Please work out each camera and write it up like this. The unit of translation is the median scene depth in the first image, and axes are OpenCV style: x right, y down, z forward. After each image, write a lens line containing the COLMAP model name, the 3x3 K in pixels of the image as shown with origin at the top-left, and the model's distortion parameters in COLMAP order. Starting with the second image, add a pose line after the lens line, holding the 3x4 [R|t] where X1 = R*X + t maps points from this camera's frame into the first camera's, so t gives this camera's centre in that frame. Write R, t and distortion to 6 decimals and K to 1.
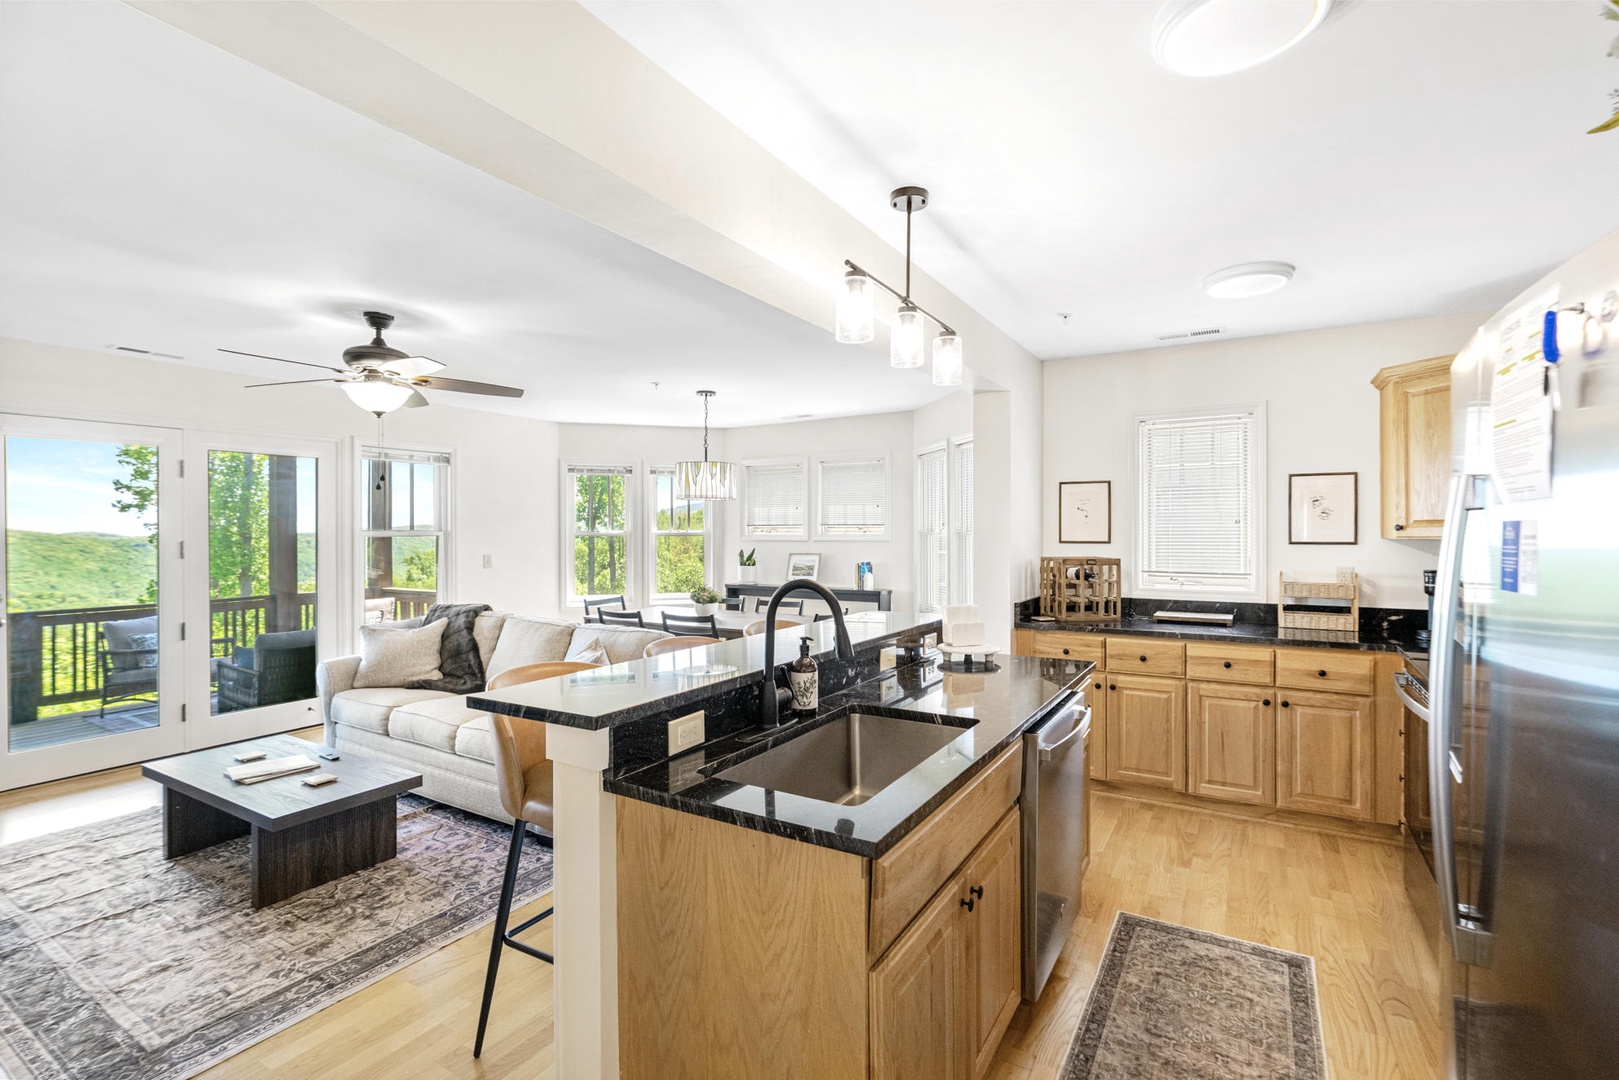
lens RADIAL K [[728.1, 0, 829.1], [0, 728.1, 534.3], [0, 0, 1]] dist [-0.001364, -0.000534]
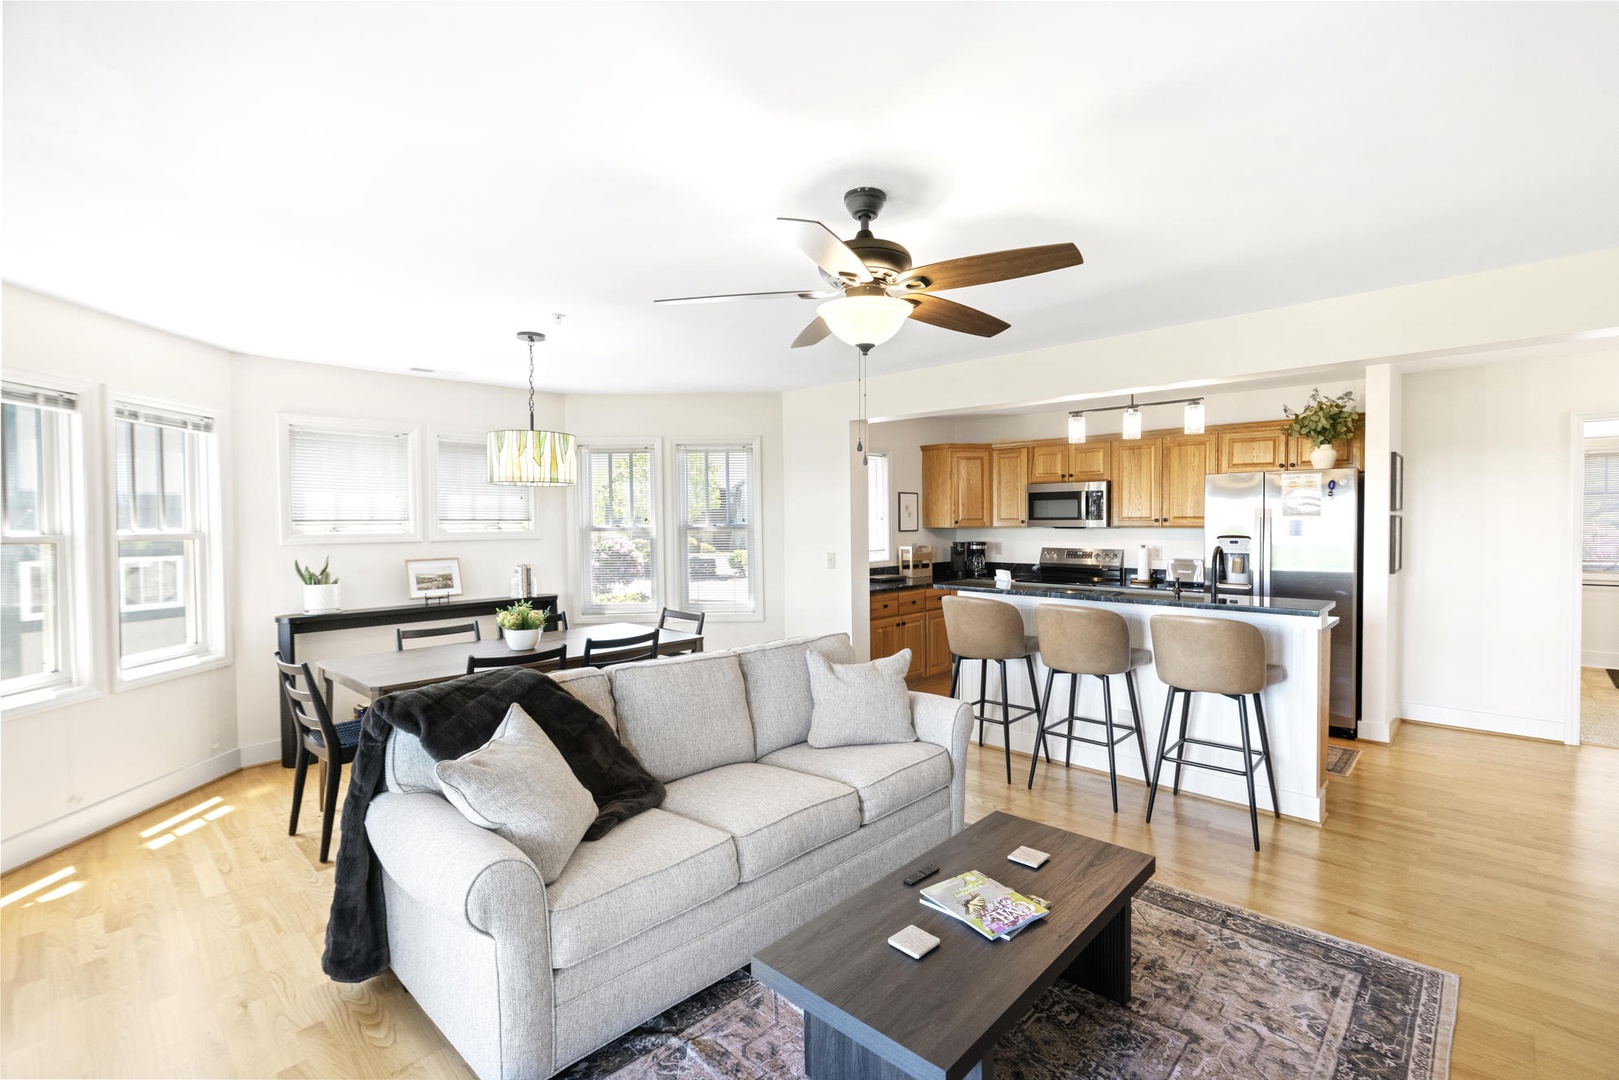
lens RADIAL K [[728.1, 0, 815.5], [0, 728.1, 536.7], [0, 0, 1]] dist [-0.001364, -0.000534]
pose [[0.218187, -0.018058, 0.975740, -1.126660], [0.011815, 0.999804, 0.015861, -0.004982], [-0.975835, 0.008067, 0.218358, 0.799805]]
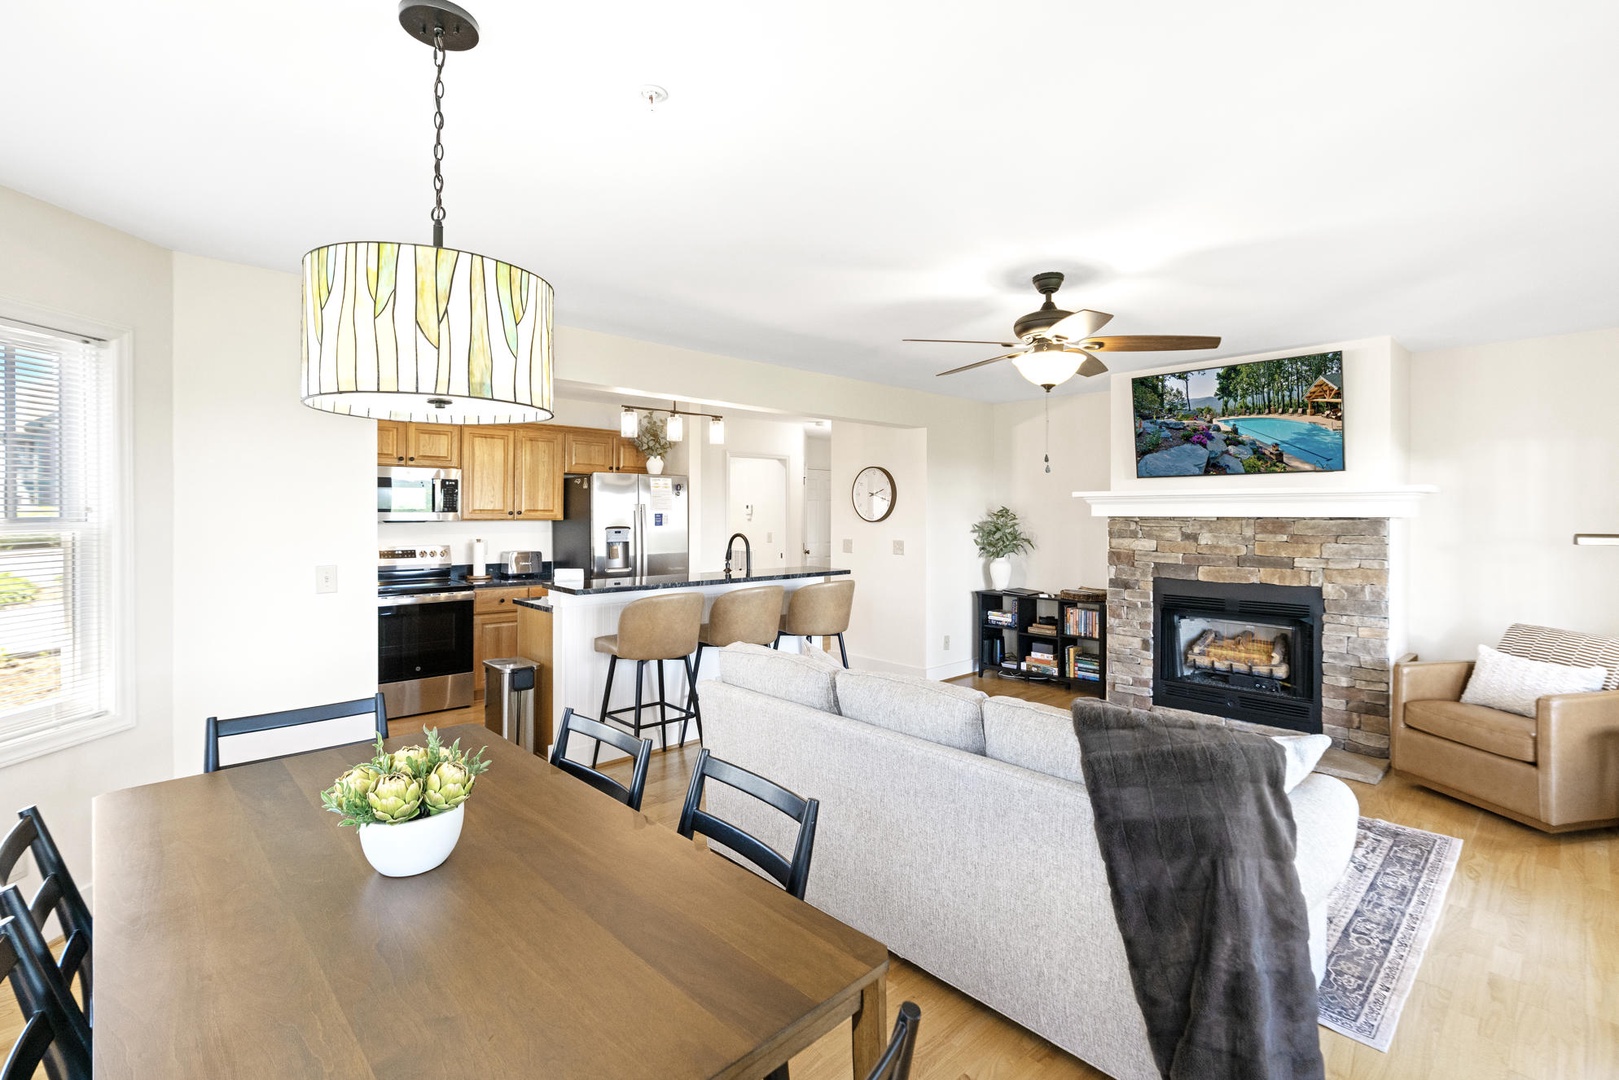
lens RADIAL K [[728.1, 0, 815.8], [0, 728.1, 516.2], [0, 0, 1]] dist [-0.001364, -0.000534]
pose [[-0.964116, -0.001789, 0.265475, -0.493391], [0.000862, 0.999951, 0.009869, -0.014524], [-0.265480, 0.009744, -0.964067, 1.718310]]
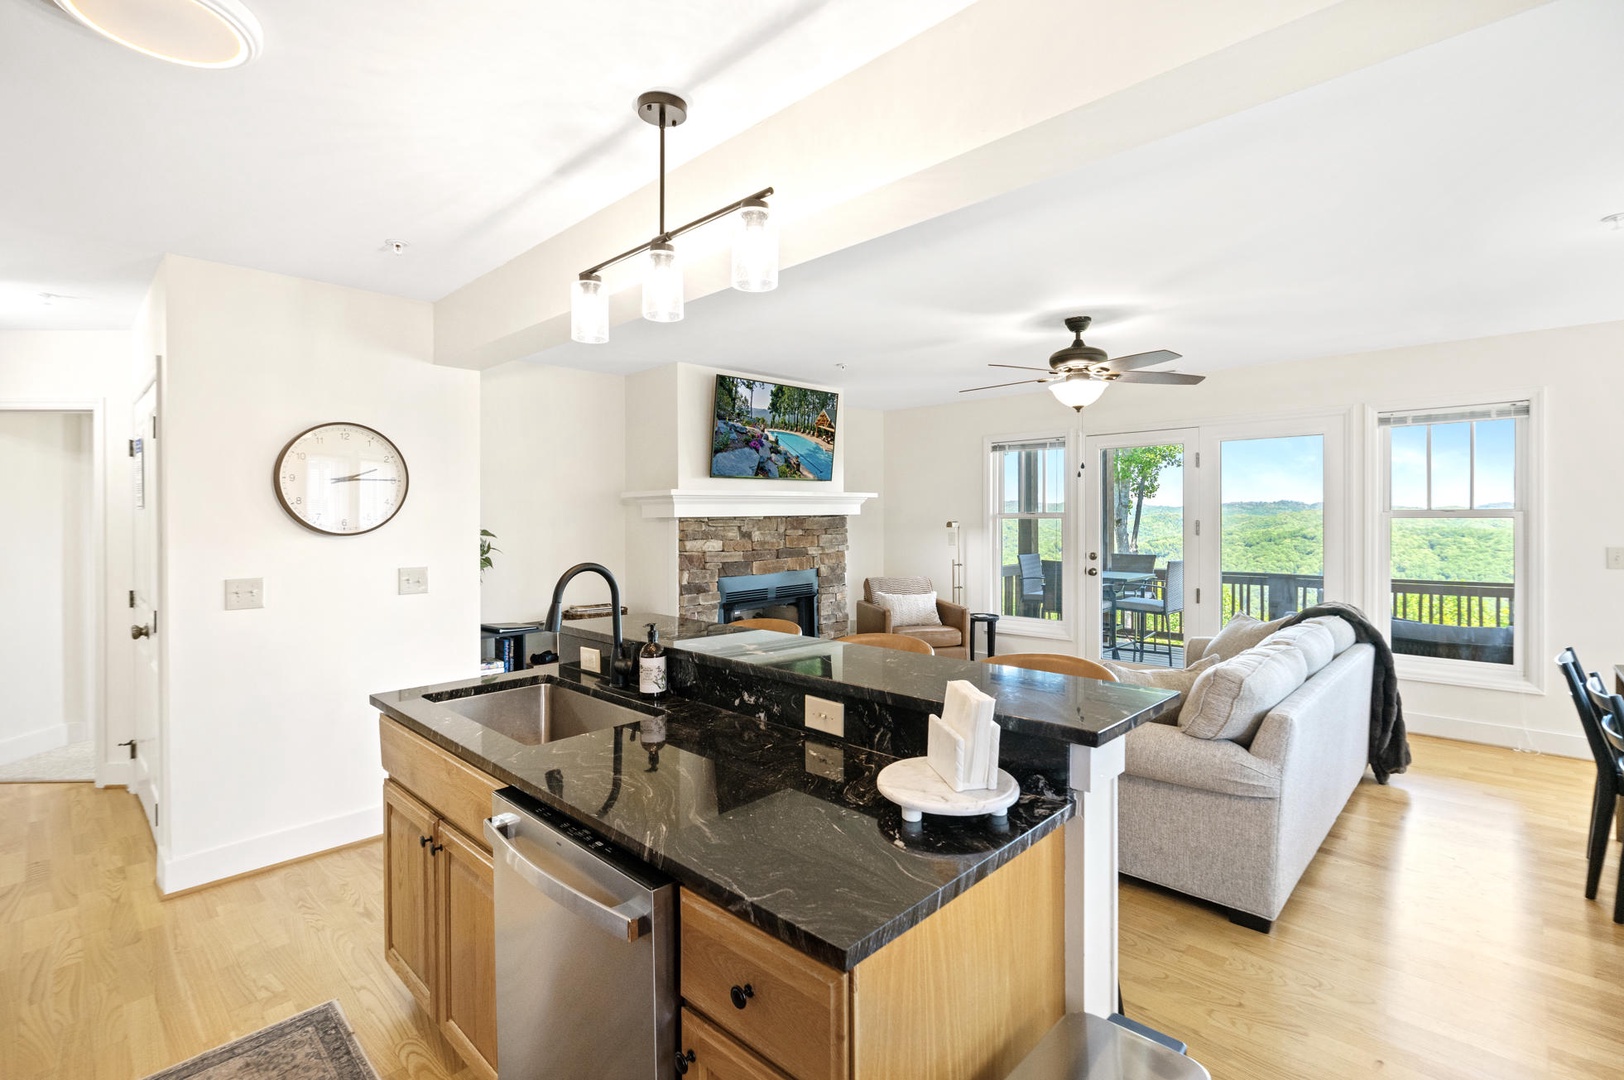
lens RADIAL K [[730.4, 0, 793.3], [0, 730.4, 520.6], [0, 0, 1]] dist [-0.001364, -0.000534]
pose [[-0.245790, 0.014337, -0.969217, 0.490267], [0.004794, 0.999896, 0.013575, -0.010882], [0.969311, -0.001310, -0.245833, 0.764291]]
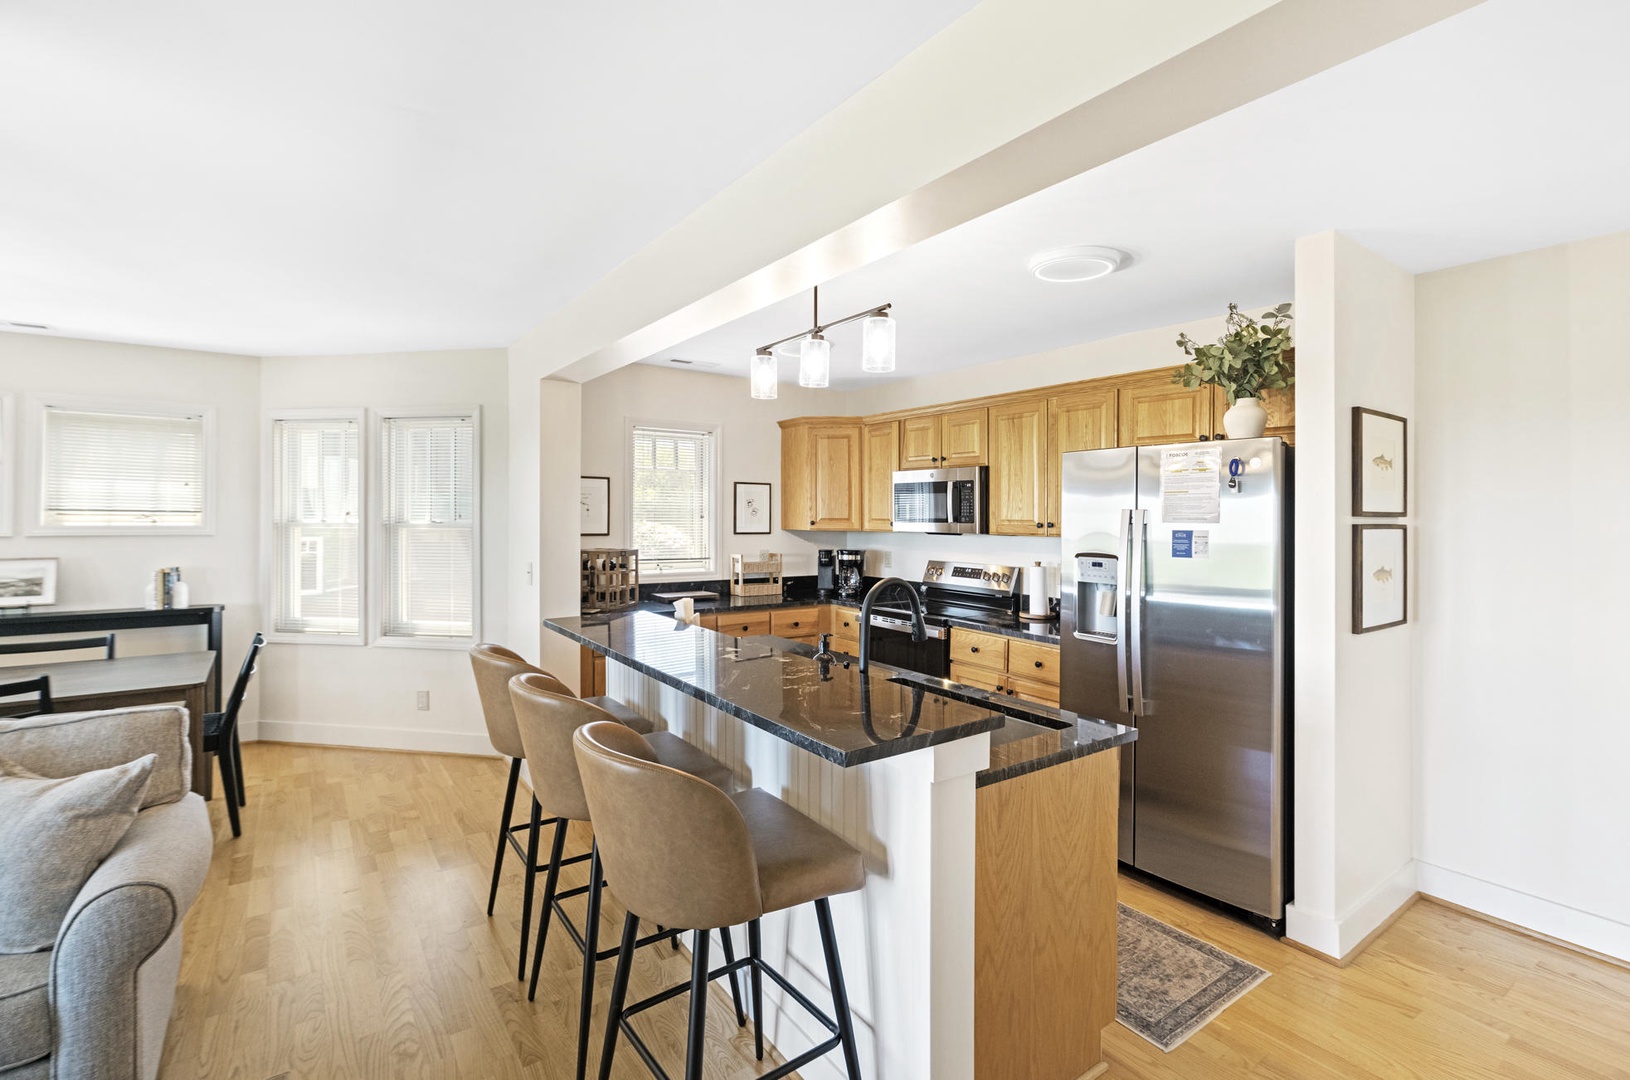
lens RADIAL K [[733.1, 0, 824.2], [0, 733.1, 512.6], [0, 0, 1]] dist [-0.001364, -0.000534]
pose [[0.405074, 0.012894, 0.914193, -0.527659], [-0.004982, 0.999917, -0.011896, -0.011062], [-0.914271, 0.000264, 0.405104, 0.299708]]
